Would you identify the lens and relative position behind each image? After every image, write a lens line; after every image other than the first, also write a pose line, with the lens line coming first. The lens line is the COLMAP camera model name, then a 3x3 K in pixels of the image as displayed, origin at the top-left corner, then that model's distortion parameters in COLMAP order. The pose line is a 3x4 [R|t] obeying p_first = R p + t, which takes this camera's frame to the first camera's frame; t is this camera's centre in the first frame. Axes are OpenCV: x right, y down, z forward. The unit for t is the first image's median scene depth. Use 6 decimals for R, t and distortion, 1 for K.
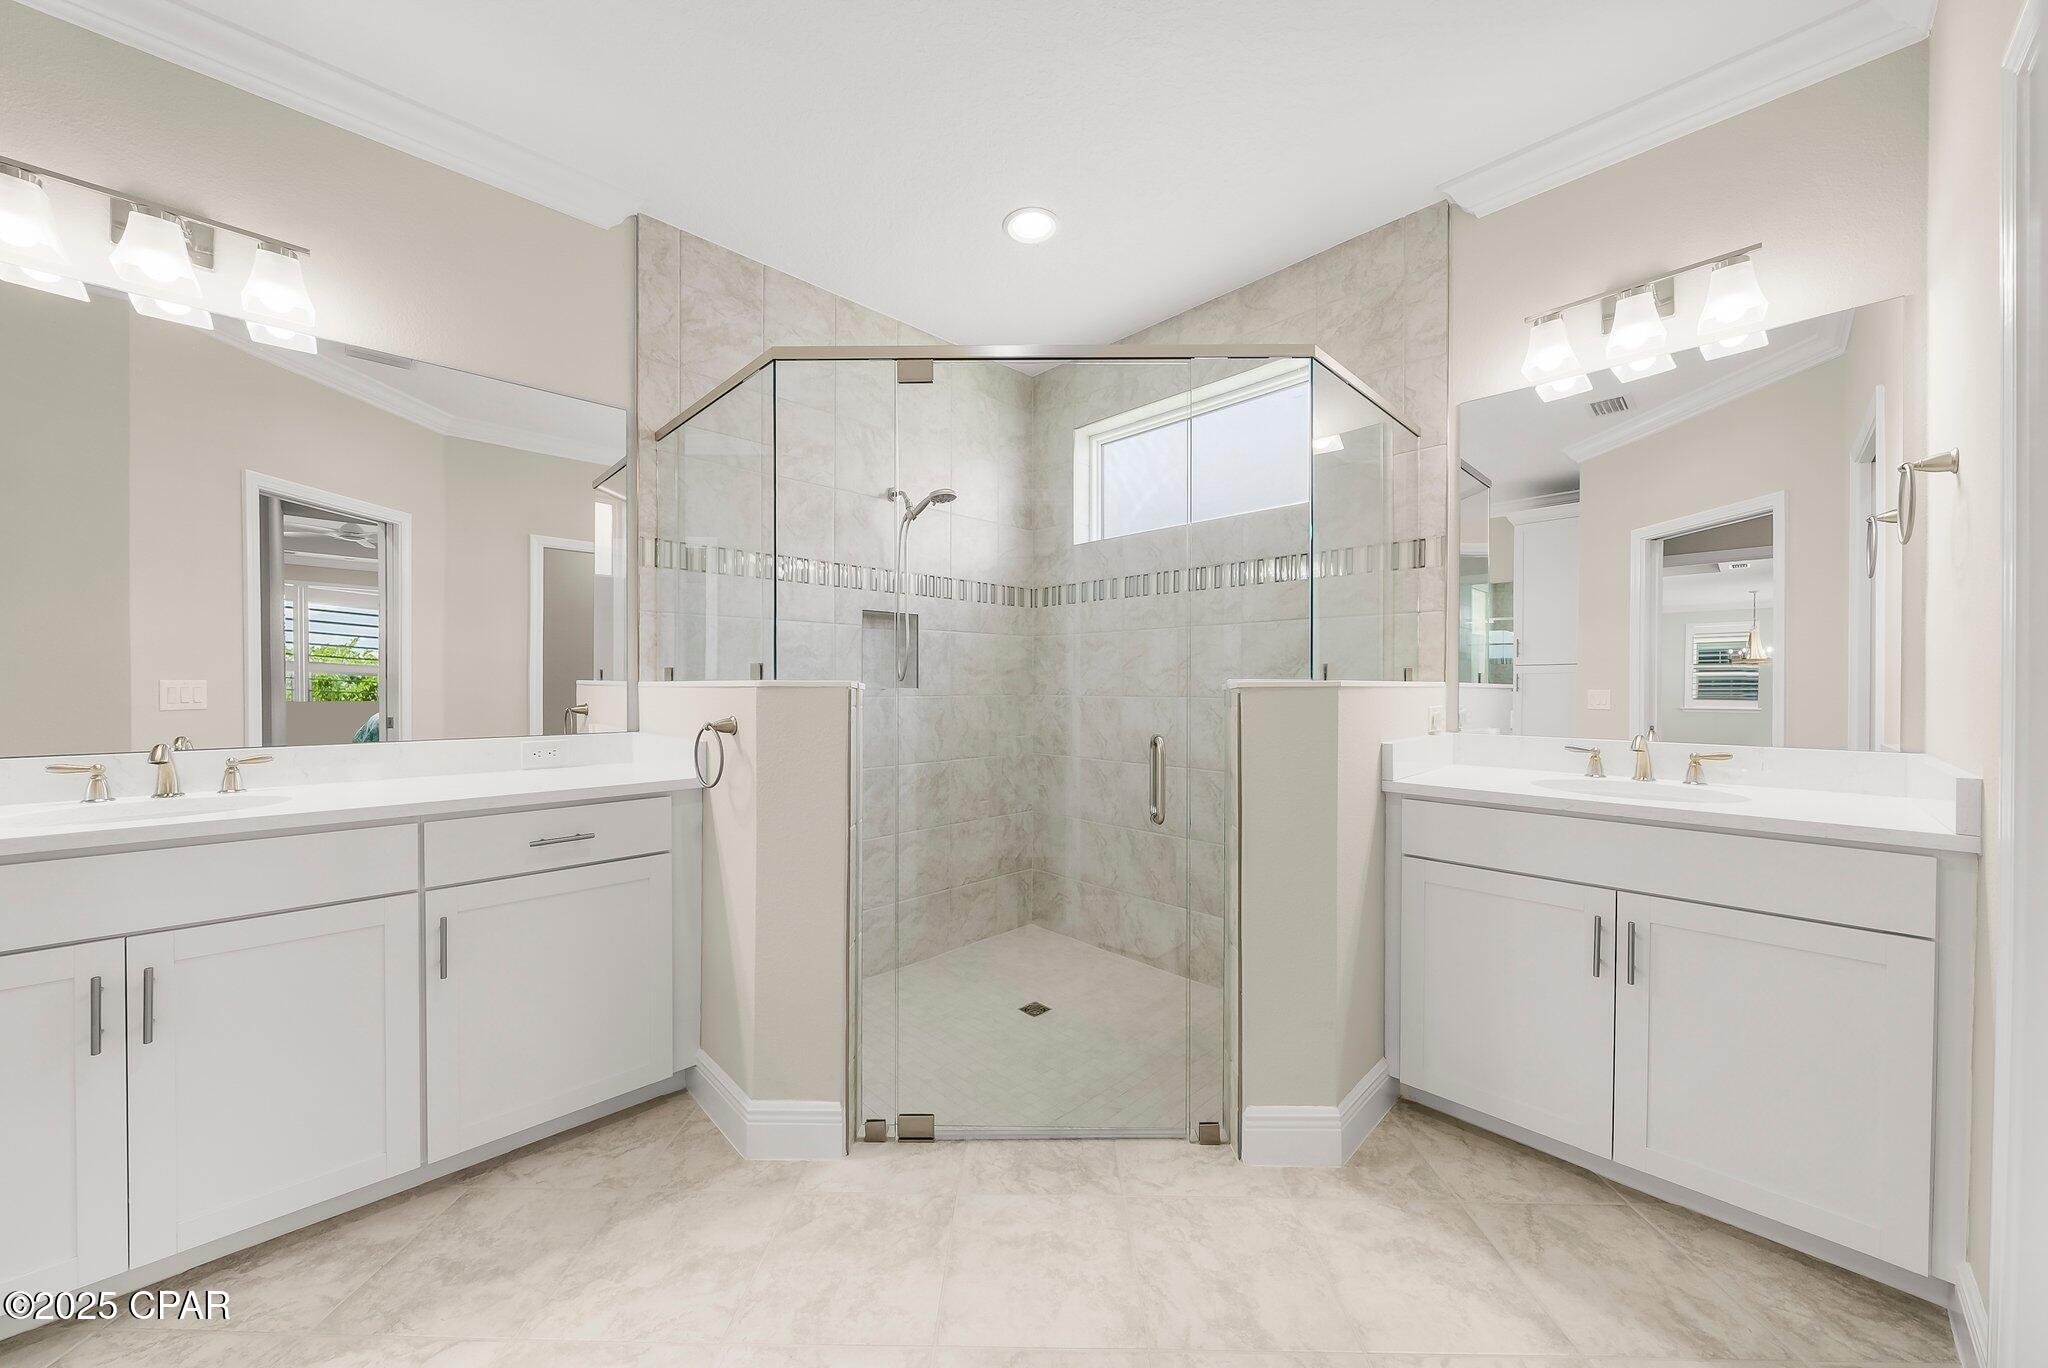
lens RADIAL K [[711.7, 0, 1024.4], [0, 711.7, 684.8], [0, 0, 1]] dist [-0.002142, -0.000059]
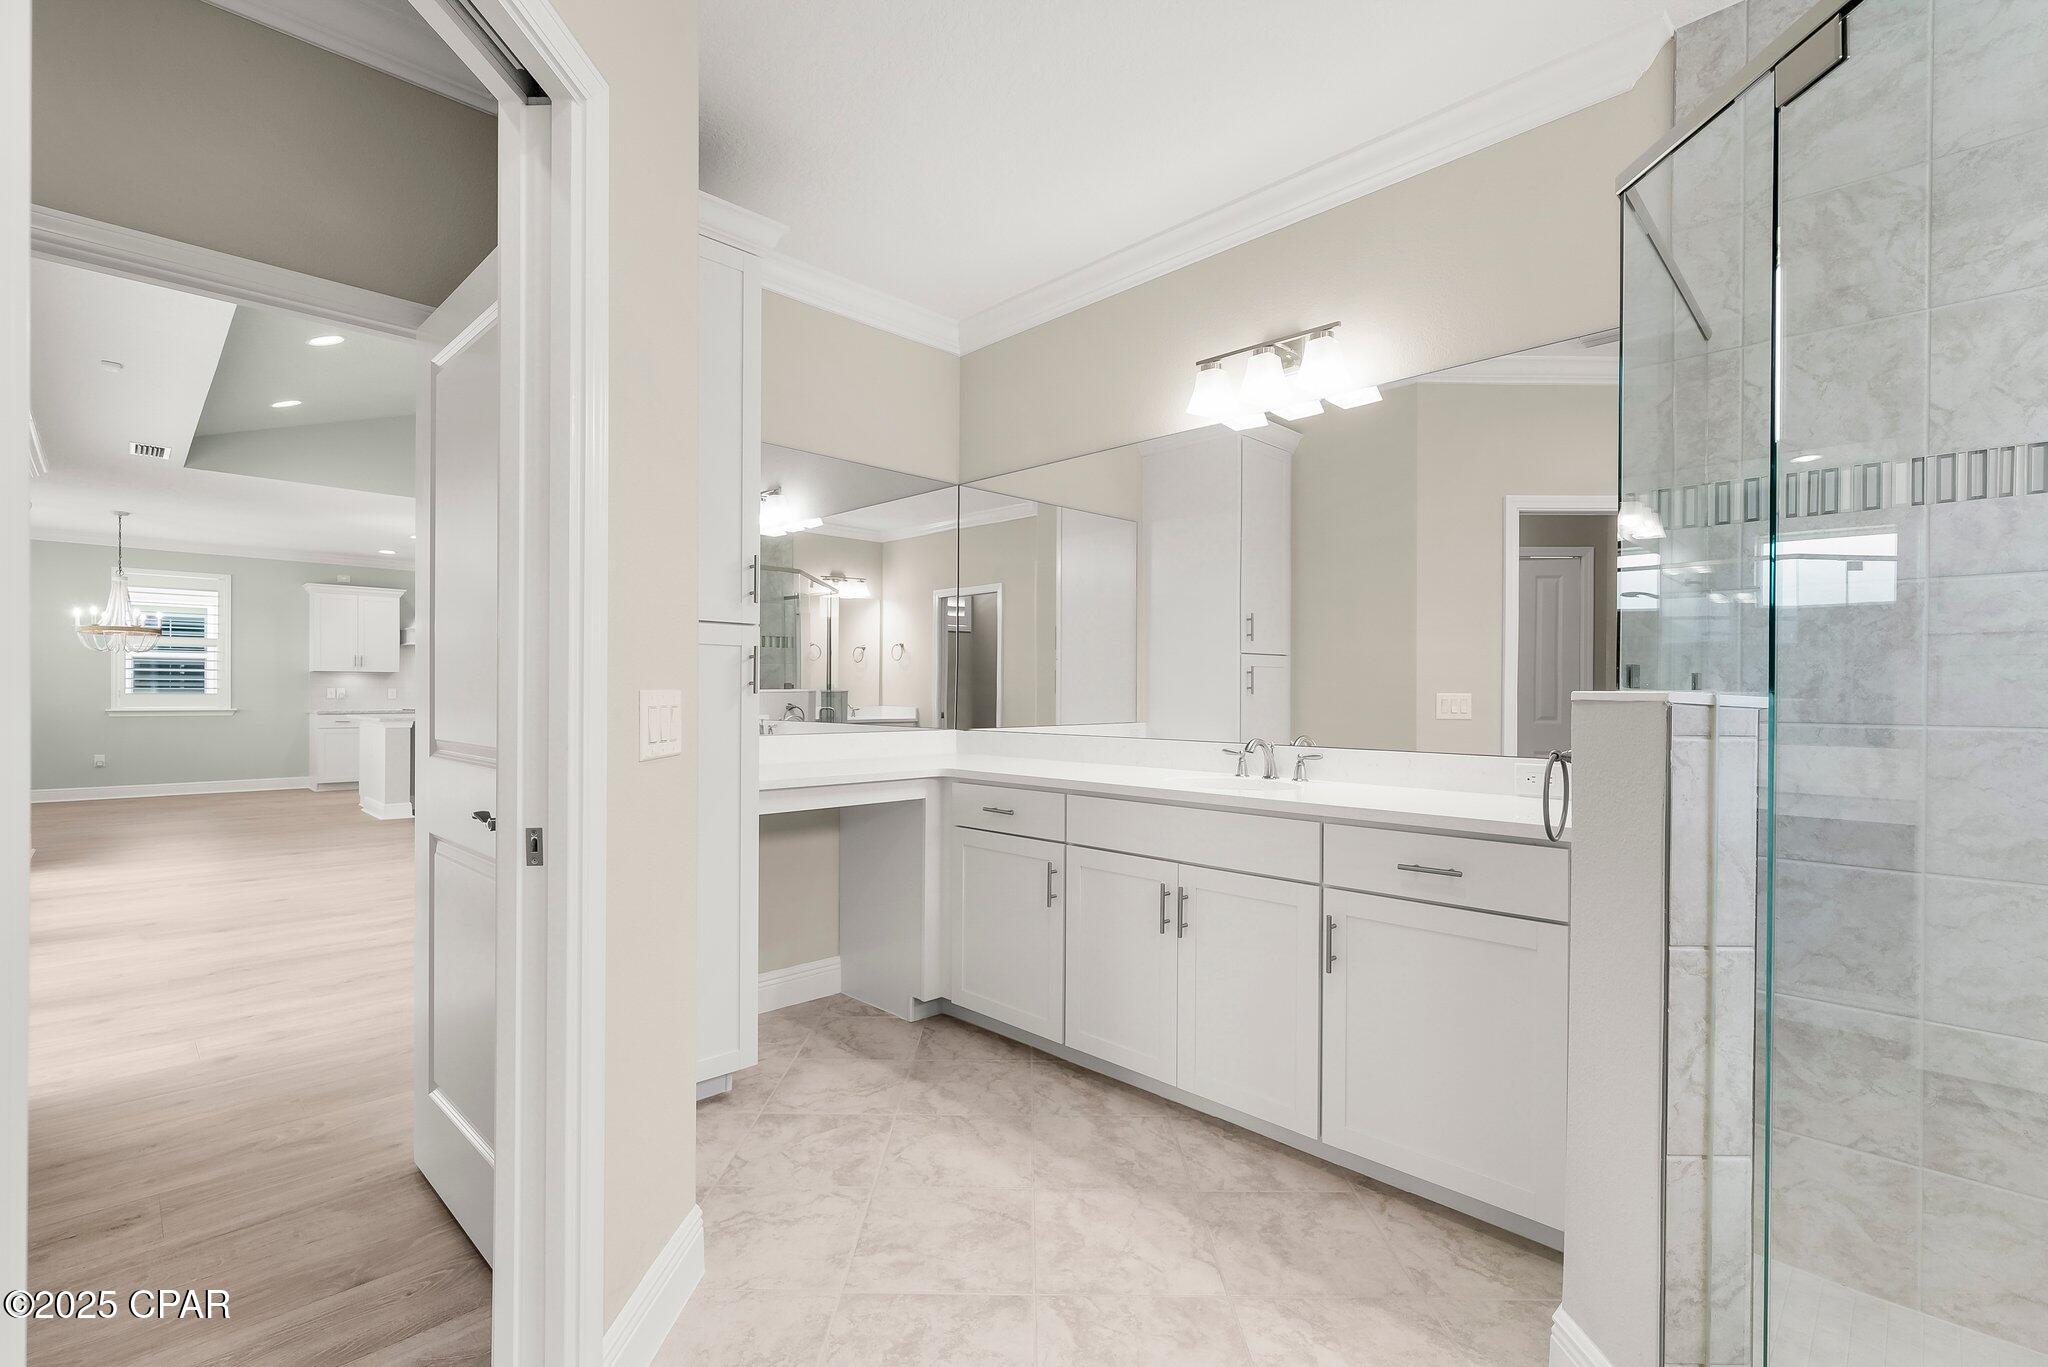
lens RADIAL K [[916.1, 0, 1024.6], [0, 916.1, 691.4], [0, 0, 1]] dist [0.005737, 0.000211]
pose [[0.028118, -0.001814, -0.999603, 0.534214], [-0.008563, 0.999961, -0.002056, 0.000124], [0.999568, 0.008618, 0.028101, 0.502206]]
